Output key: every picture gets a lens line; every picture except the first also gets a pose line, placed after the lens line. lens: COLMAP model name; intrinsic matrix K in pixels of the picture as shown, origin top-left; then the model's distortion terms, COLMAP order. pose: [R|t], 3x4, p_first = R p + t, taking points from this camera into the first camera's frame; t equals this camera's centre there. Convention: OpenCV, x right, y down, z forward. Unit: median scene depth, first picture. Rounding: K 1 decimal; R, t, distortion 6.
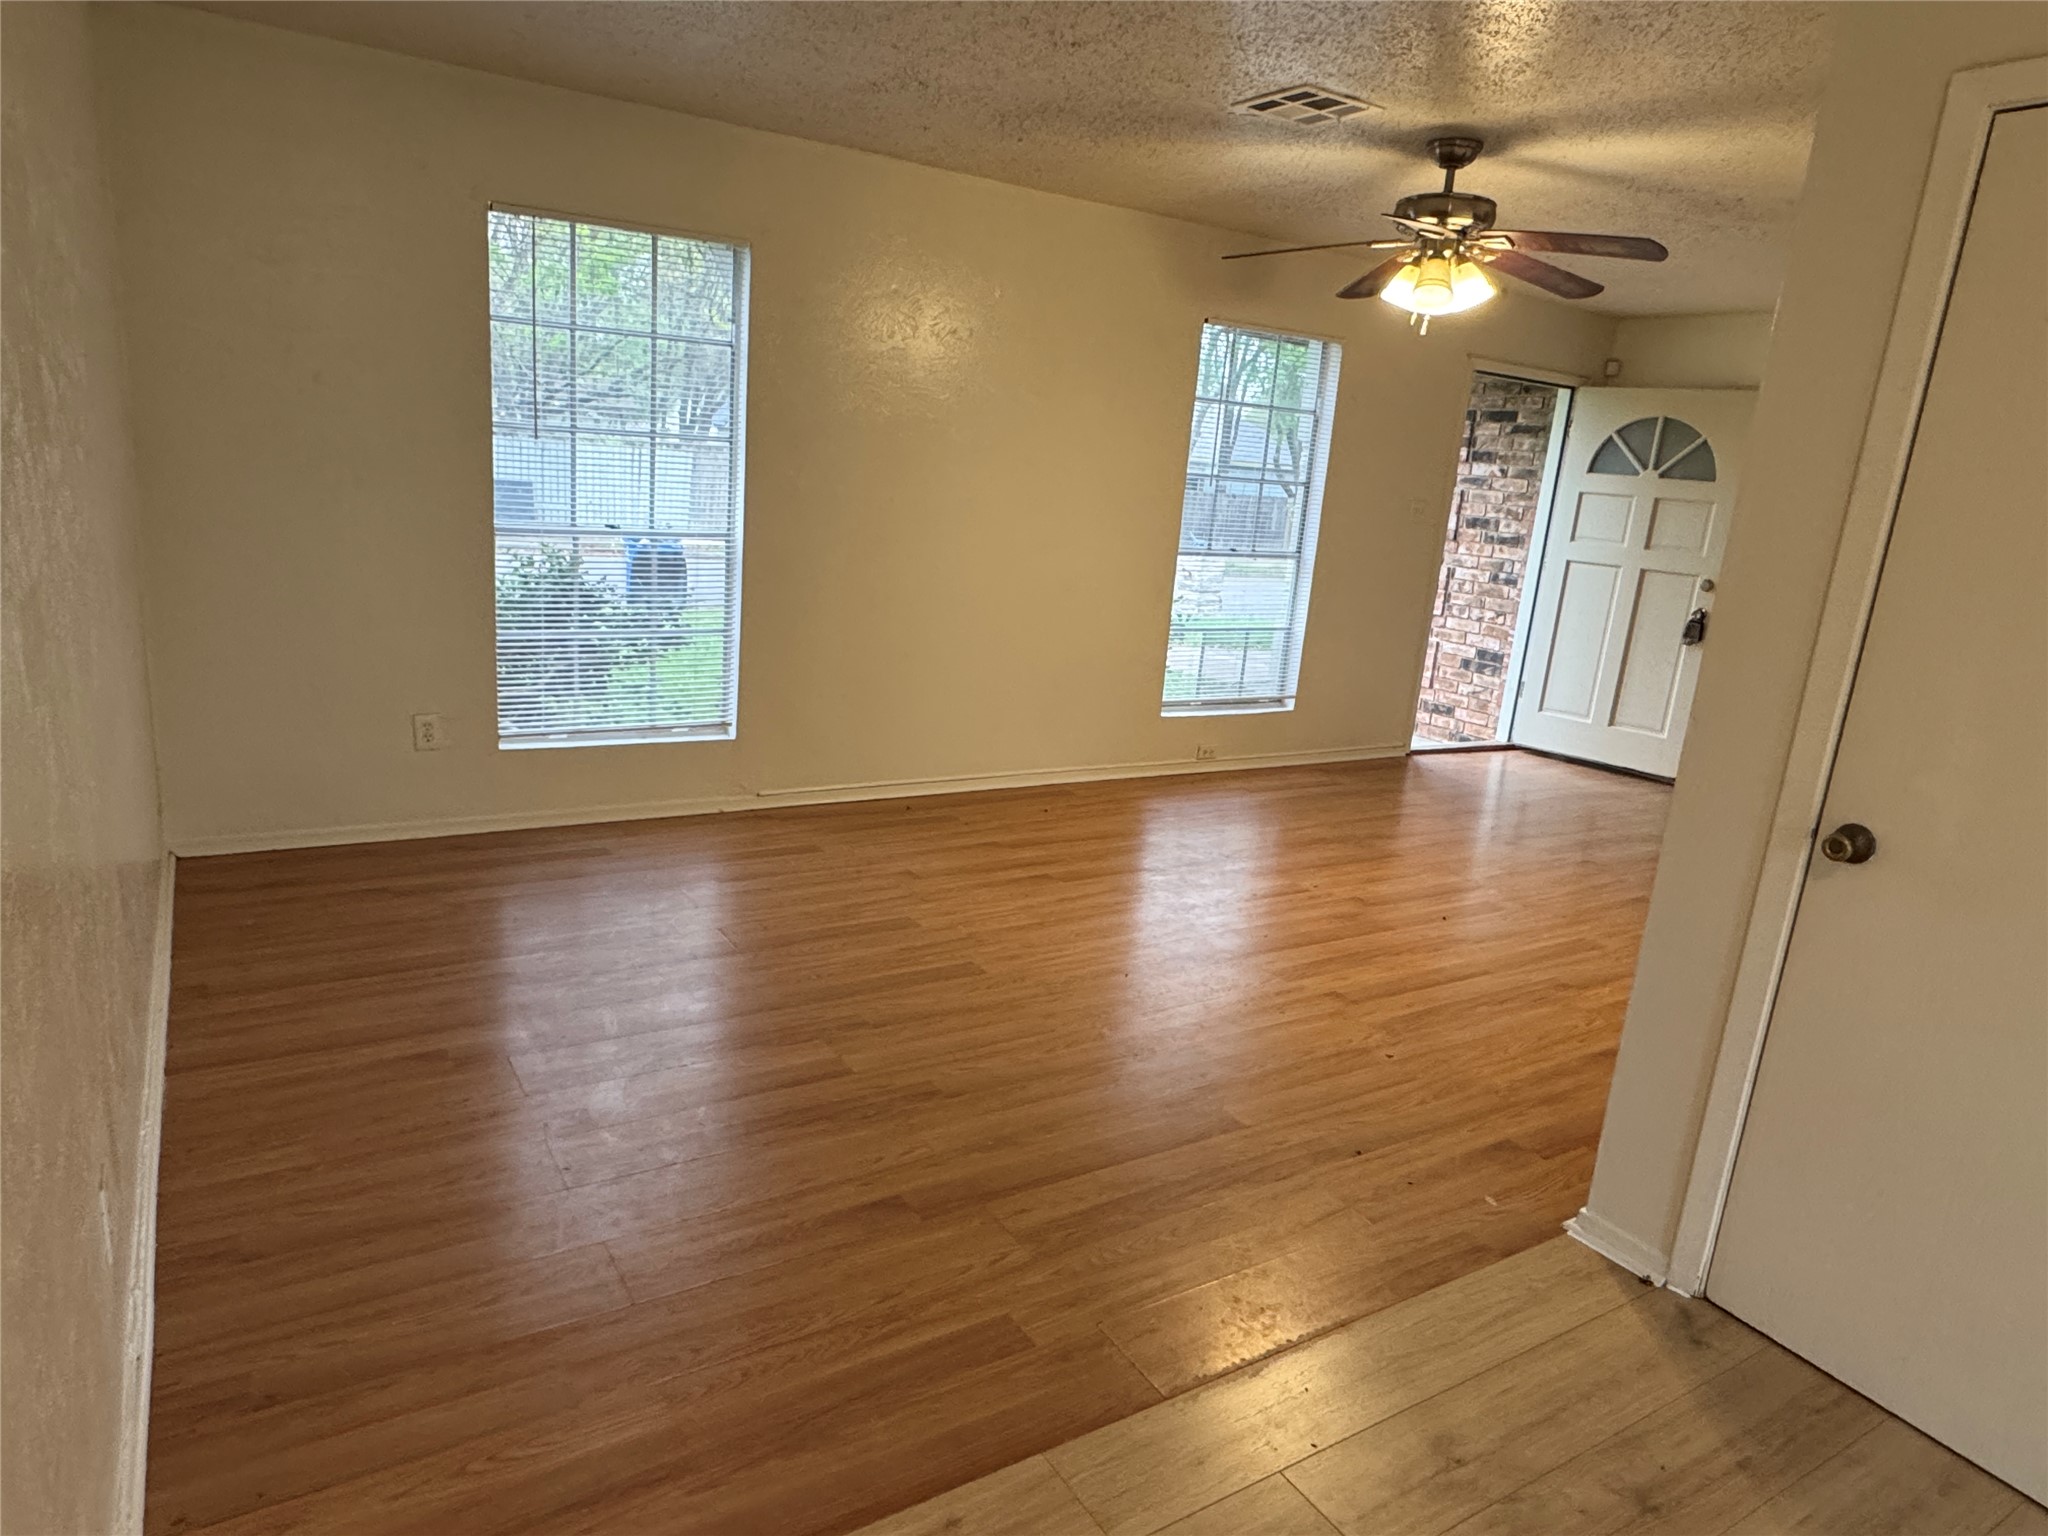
lens RADIAL K [[1270.5, 0, 999.3], [0, 1270.5, 775.0], [0, 0, 1]] dist [-0.004228, 0.003022]
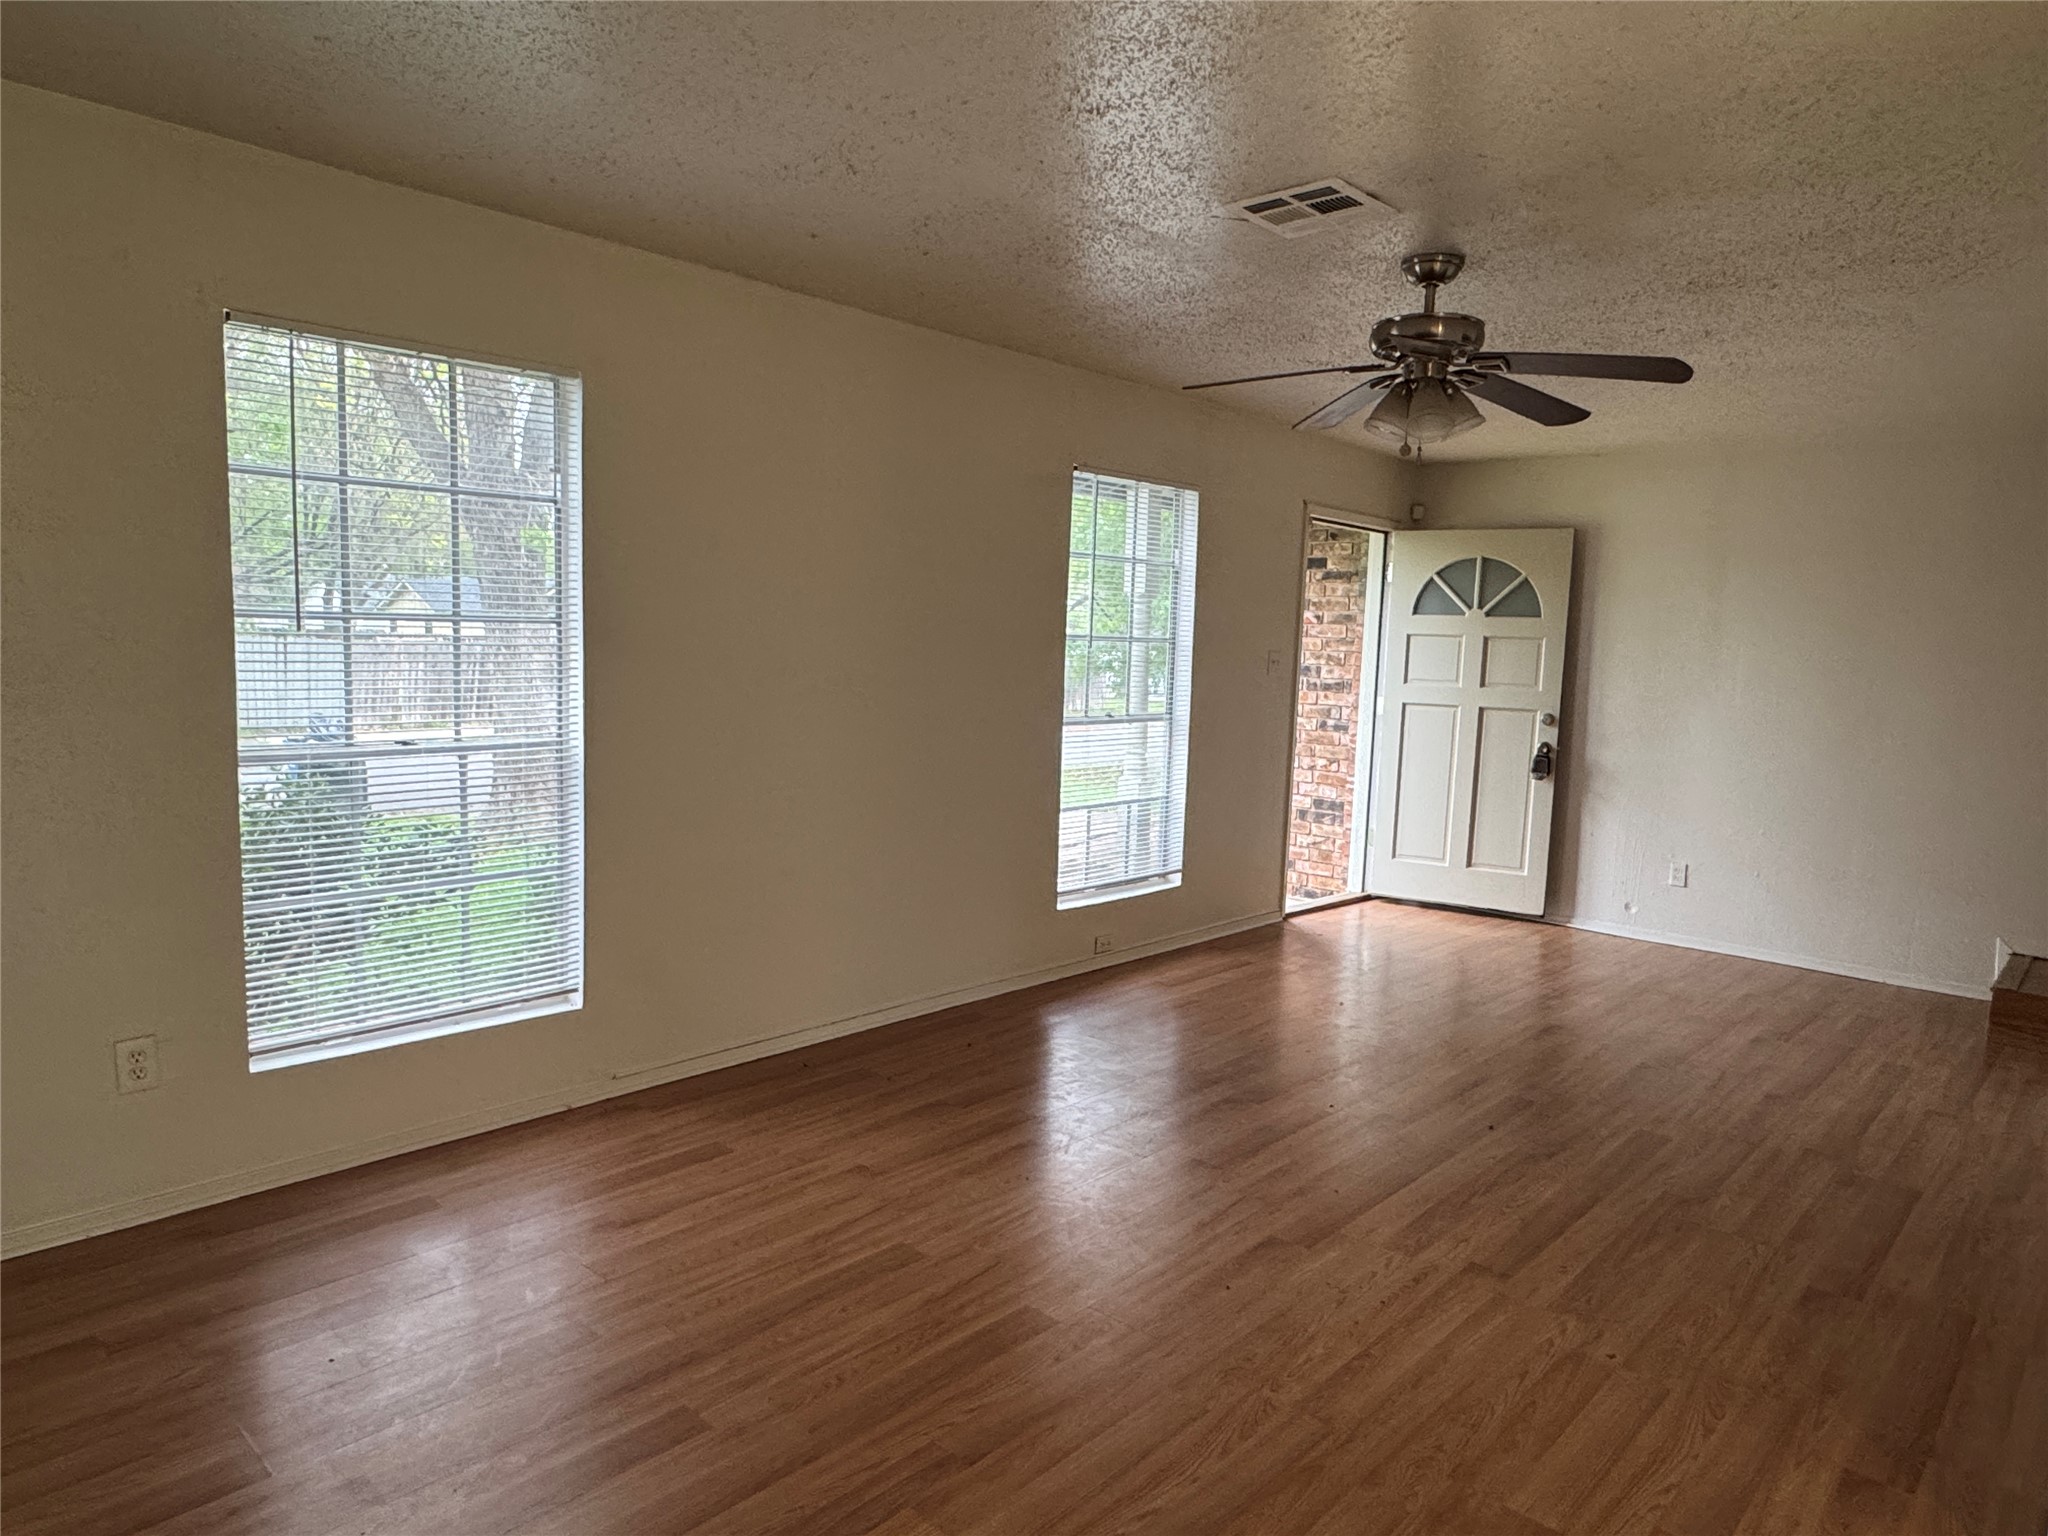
lens RADIAL K [[1270.5, 0, 999.3], [0, 1270.5, 775.0], [0, 0, 1]] dist [-0.004228, 0.003022]
pose [[0.965625, -0.075594, 0.248703, -0.108254], [0.106160, 0.988036, -0.111866, -0.040320], [-0.237271, 0.134423, 0.962098, 0.148788]]
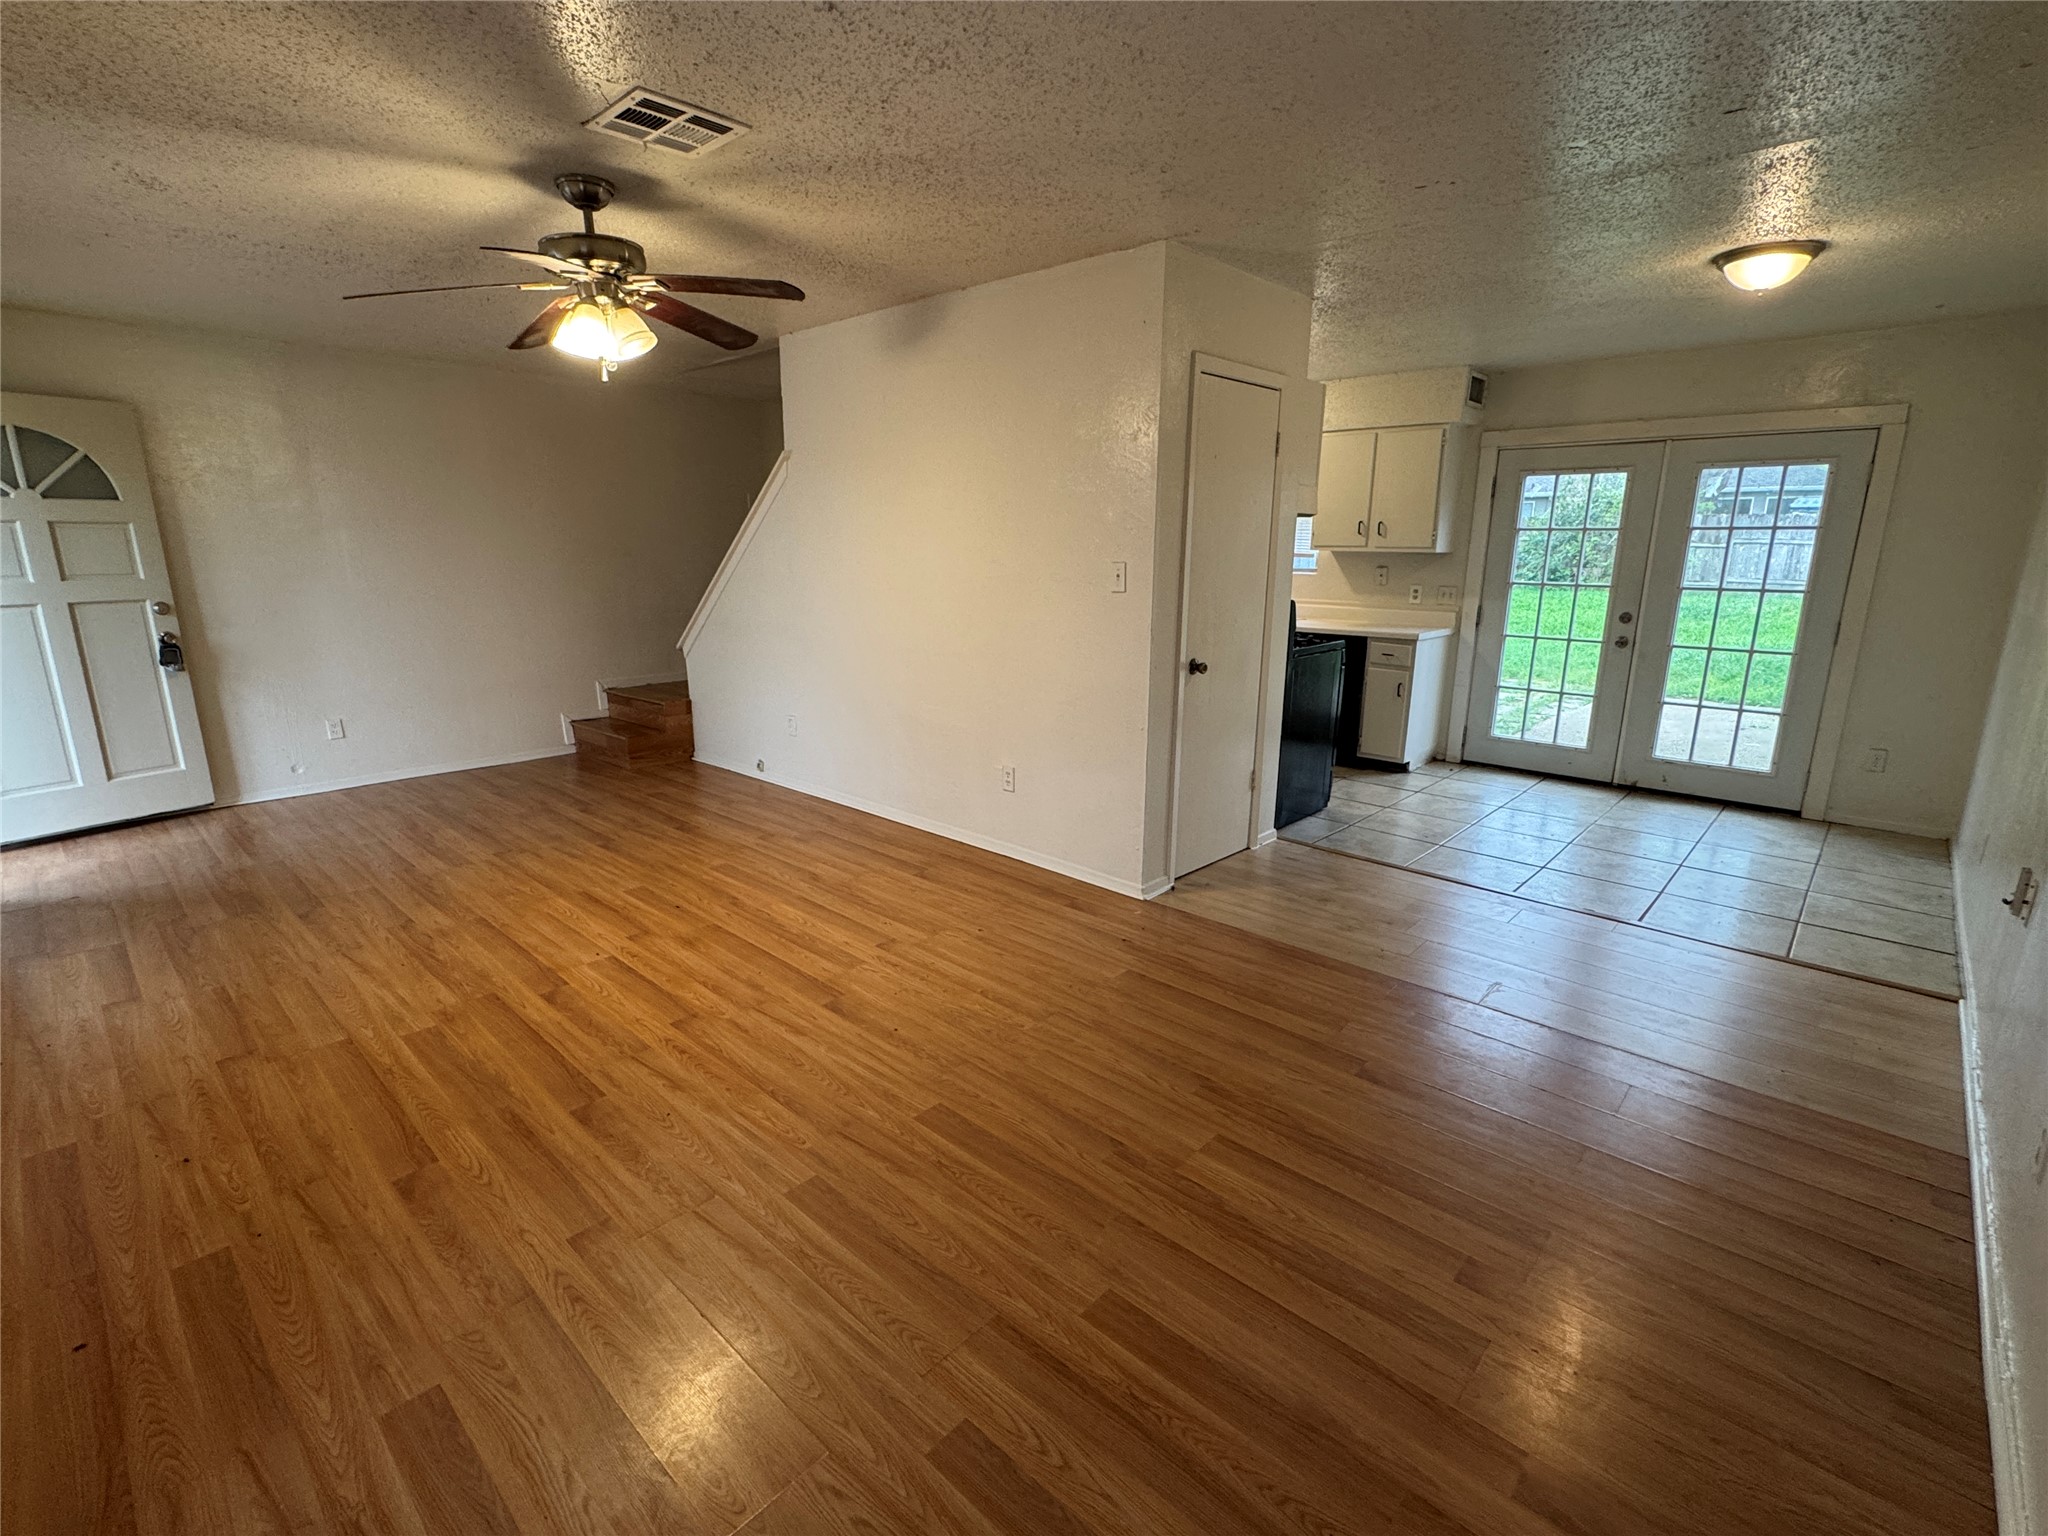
lens RADIAL K [[946.5, 0, 1024.0], [0, 946.5, 768.0], [0, 0, 1]] dist [-0.001843, -0.000712]
pose [[-0.270137, -0.307982, 0.912235, -0.313904], [0.211106, 0.905460, 0.368208, -0.164726], [-0.939394, 0.292045, -0.179581, 0.544238]]
